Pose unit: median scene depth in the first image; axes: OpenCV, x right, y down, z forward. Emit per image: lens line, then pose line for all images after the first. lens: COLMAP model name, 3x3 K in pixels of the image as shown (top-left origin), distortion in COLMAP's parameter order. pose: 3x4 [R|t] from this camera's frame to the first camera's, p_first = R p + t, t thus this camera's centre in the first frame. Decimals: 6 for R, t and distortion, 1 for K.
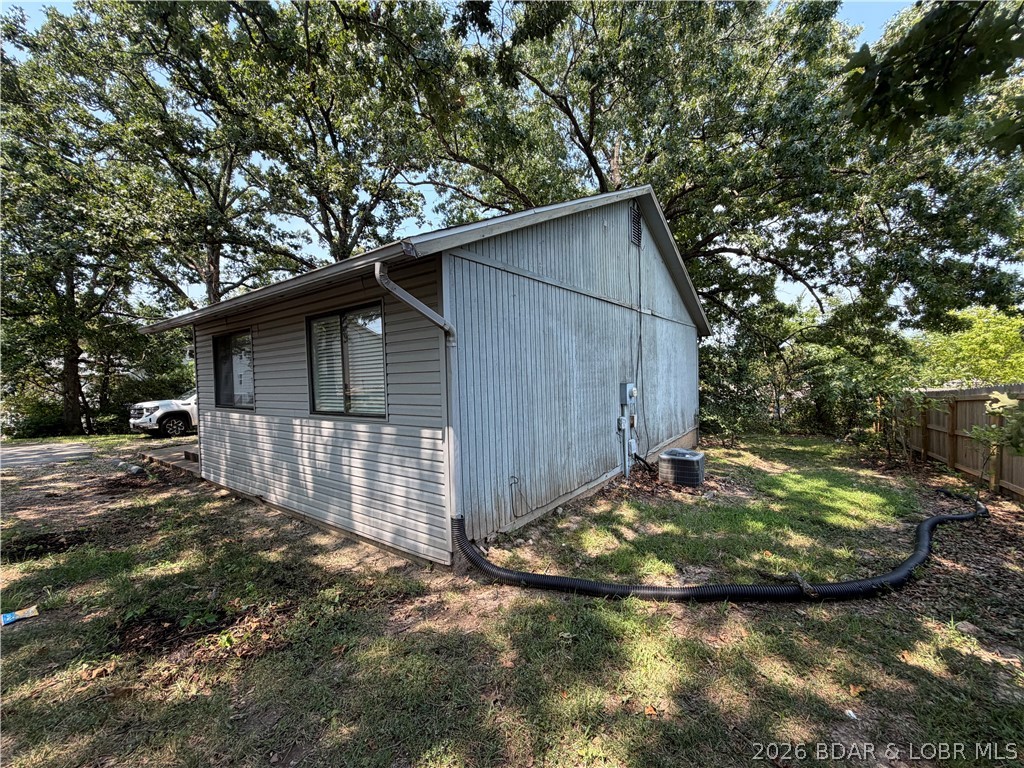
lens RADIAL K [[410.0, 0, 512.1], [0, 410.0, 385.4], [0, 0, 1]] dist [0.000467, -0.000069]
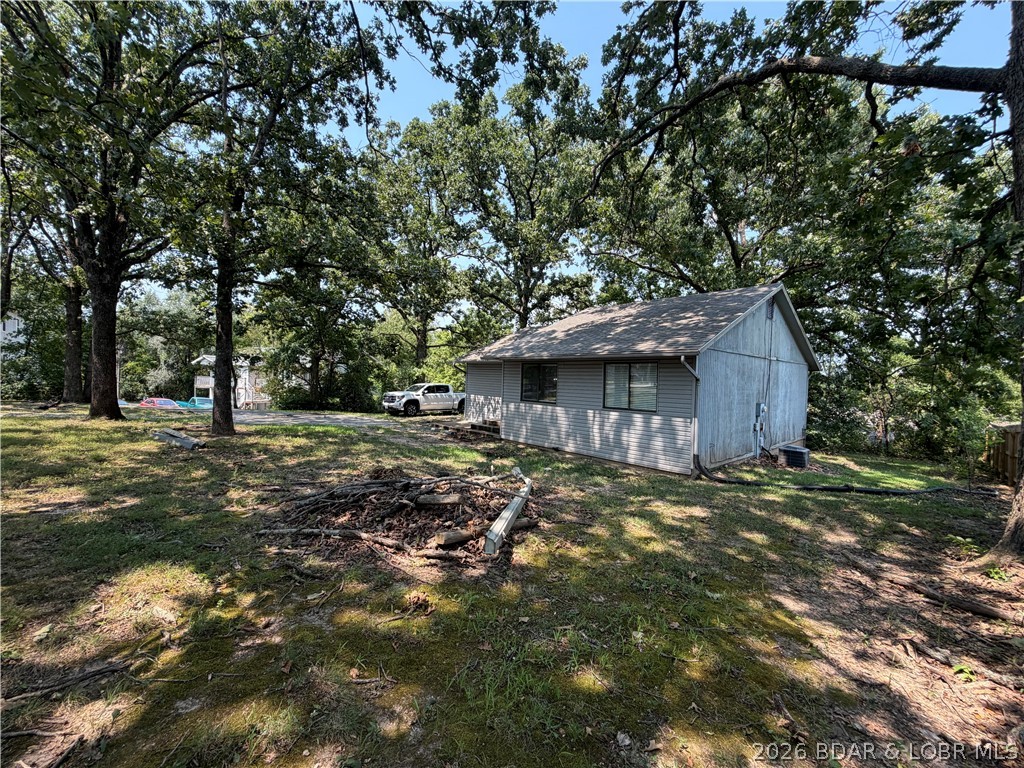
lens RADIAL K [[410.0, 0, 511.3], [0, 410.0, 382.2], [0, 0, 1]] dist [0.000467, -0.000069]
pose [[0.979123, 0.059596, -0.194334, -0.373118], [-0.063391, 0.997899, -0.013363, -0.004086], [0.193129, 0.025403, 0.980844, -0.795358]]
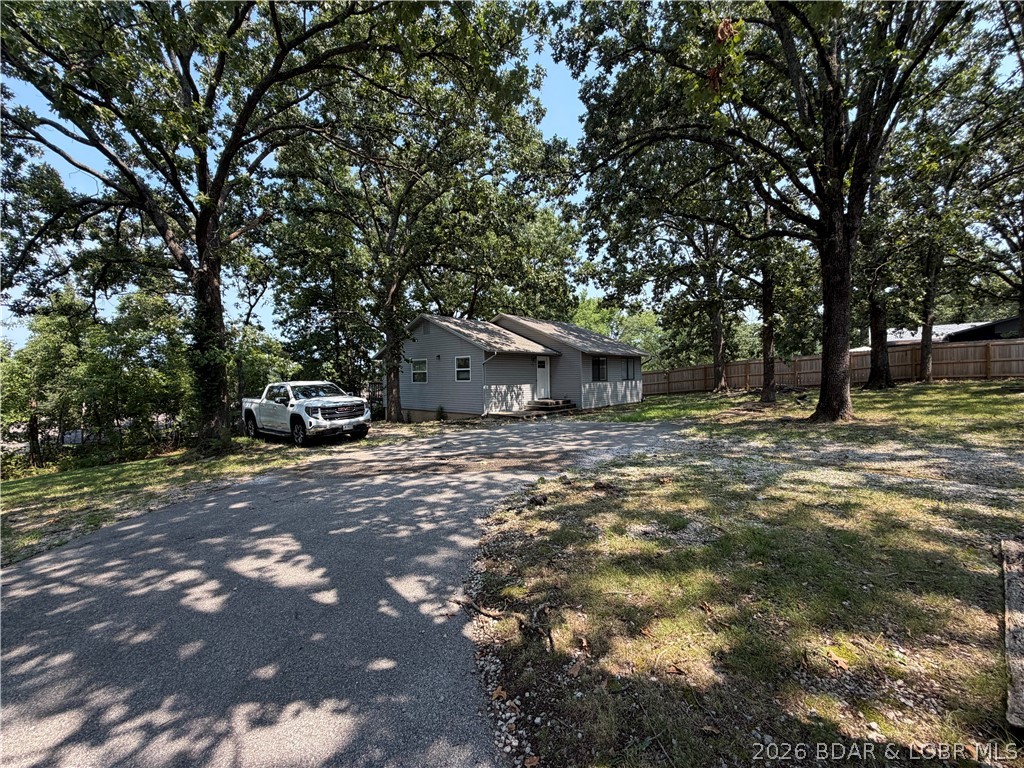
lens RADIAL K [[410.0, 0, 501.8], [0, 410.0, 386.1], [0, 0, 1]] dist [0.000467, -0.000069]
pose [[0.158037, -0.021510, 0.987199, -3.188788], [0.030728, 0.999386, 0.016856, 0.018154], [-0.986955, 0.027671, 0.158601, 1.012636]]
